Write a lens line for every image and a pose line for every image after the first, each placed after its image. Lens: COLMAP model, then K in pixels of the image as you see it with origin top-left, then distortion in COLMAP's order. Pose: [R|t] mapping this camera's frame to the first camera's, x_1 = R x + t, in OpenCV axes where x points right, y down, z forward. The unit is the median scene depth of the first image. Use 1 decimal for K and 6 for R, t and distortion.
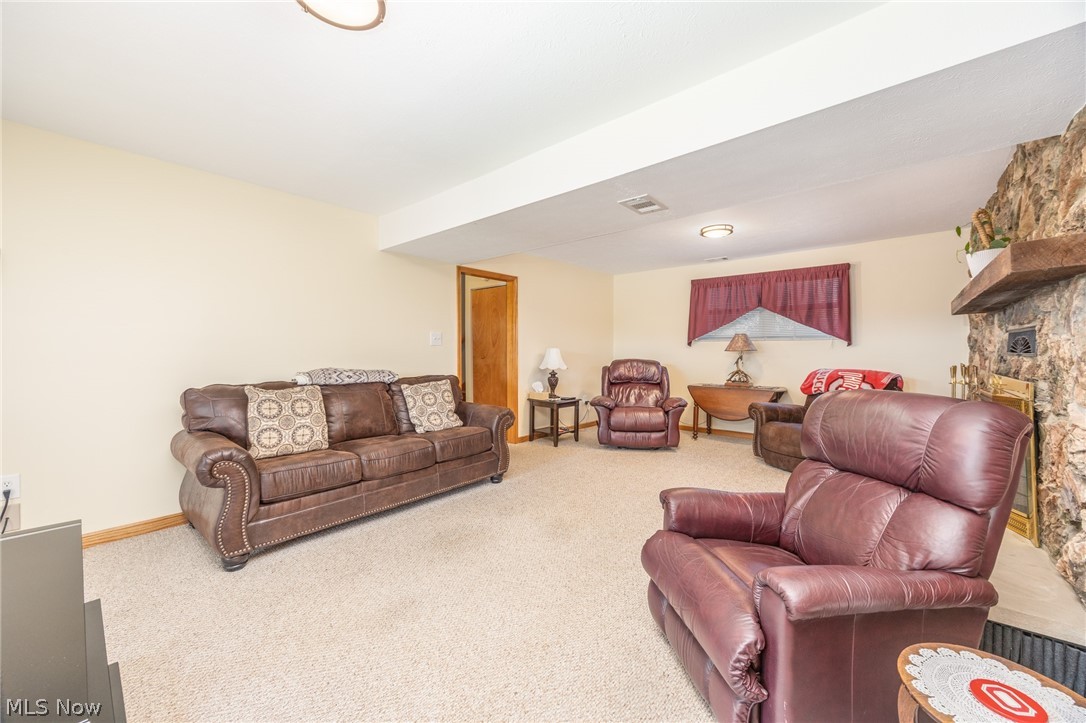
lens RADIAL K [[417.6, 0, 543.6], [0, 417.6, 354.1], [0, 0, 1]] dist [-0.000295, 0.000193]
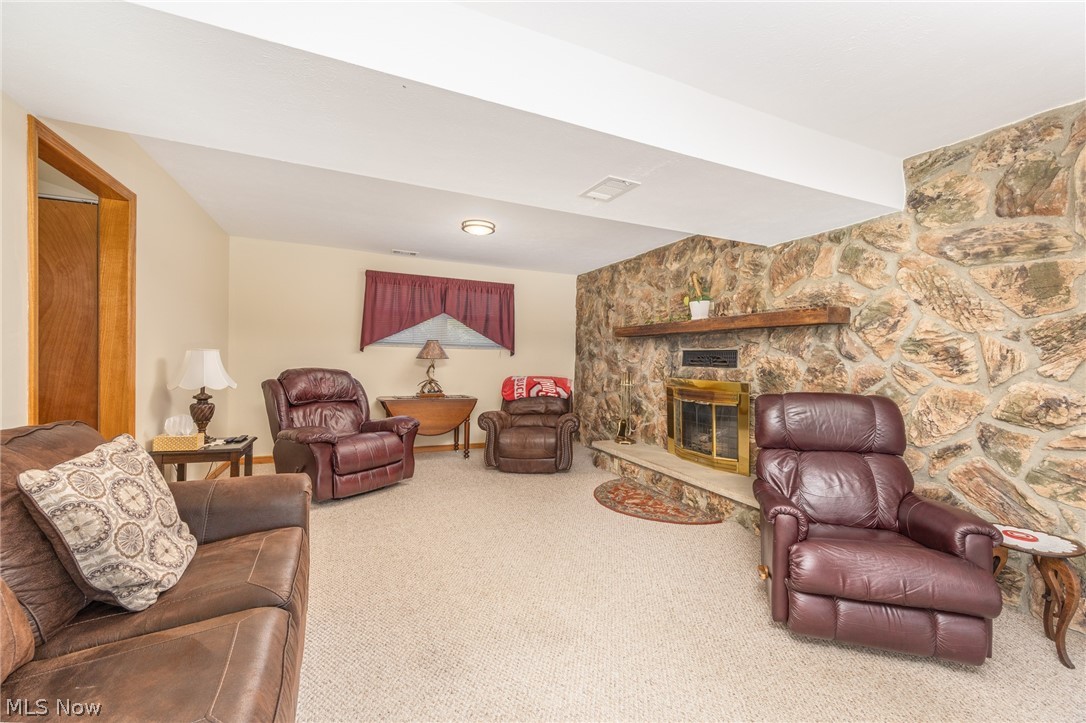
lens RADIAL K [[438.5, 0, 539.7], [0, 438.5, 364.4], [0, 0, 1]] dist [-0.001225, -0.000172]
pose [[0.423662, -0.001908, 0.905818, -0.307748], [-0.013431, 0.999875, 0.008387, -0.006020], [-0.905721, -0.015719, 0.423584, 0.372001]]
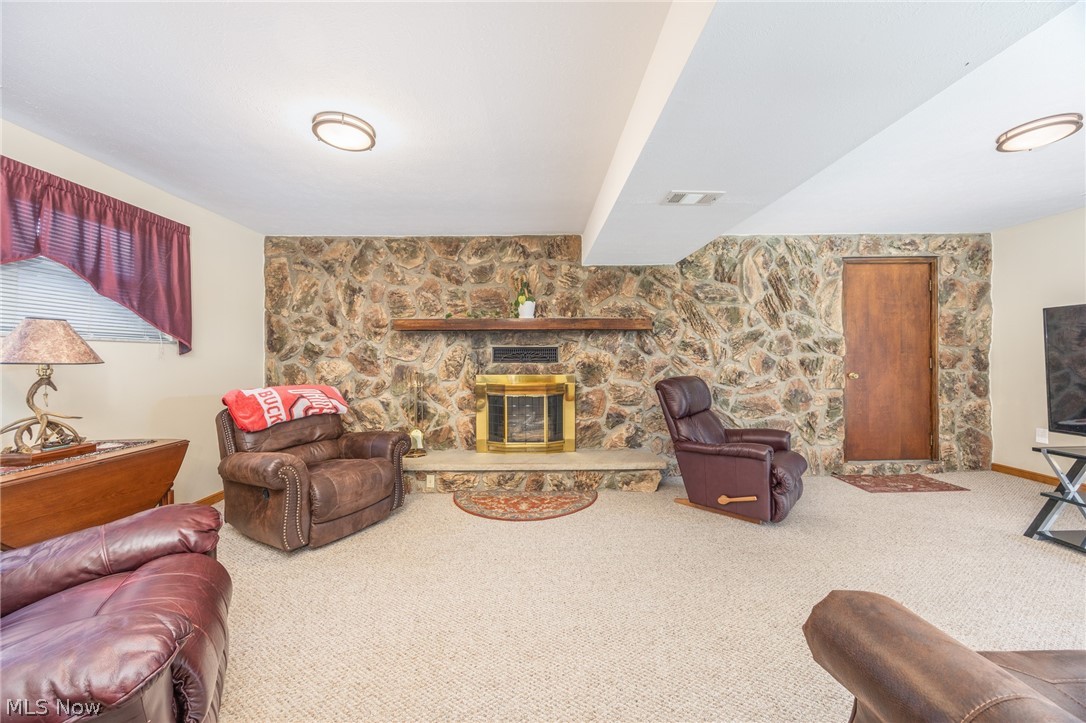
lens RADIAL K [[417.6, 0, 539.2], [0, 417.6, 357.7], [0, 0, 1]] dist [-0.000295, 0.000193]
pose [[-0.666767, 0.006473, 0.745238, -0.103792], [0.009499, 0.999955, -0.000187, -0.007762], [-0.745206, 0.006955, -0.666798, 0.919170]]
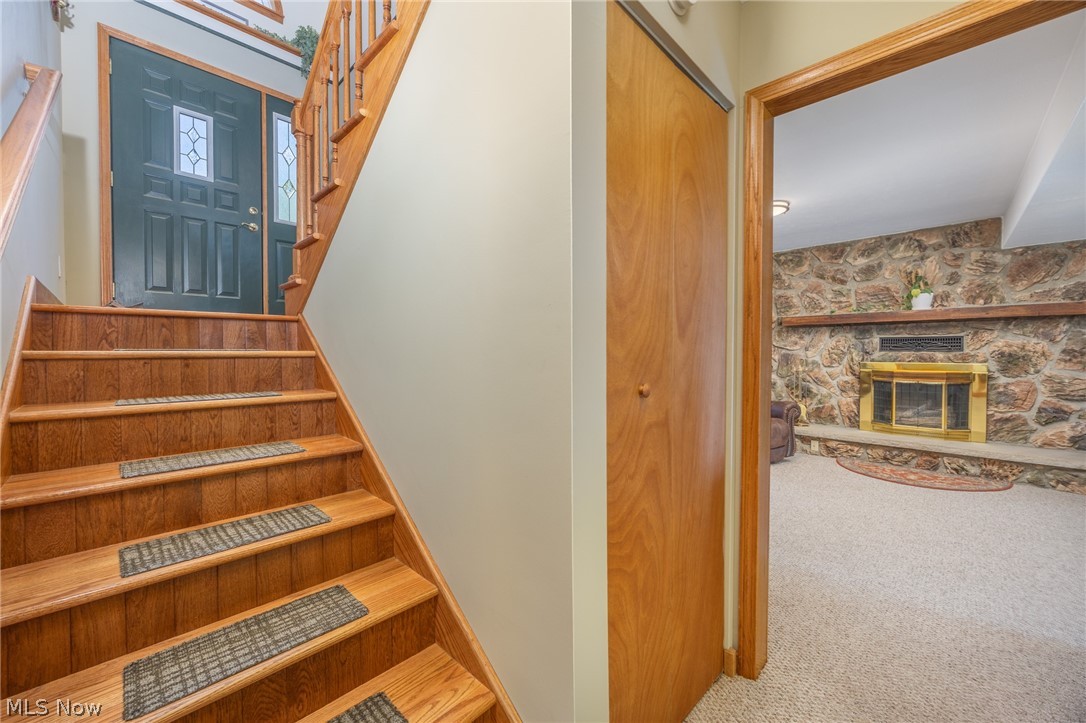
lens RADIAL K [[417.6, 0, 544.3], [0, 417.6, 361.1], [0, 0, 1]] dist [-0.000295, 0.000193]
pose [[0.047992, -0.021025, 0.998626, -0.353627], [0.008274, 0.999753, 0.020651, -0.003366], [-0.998813, 0.007271, 0.048154, 1.109501]]
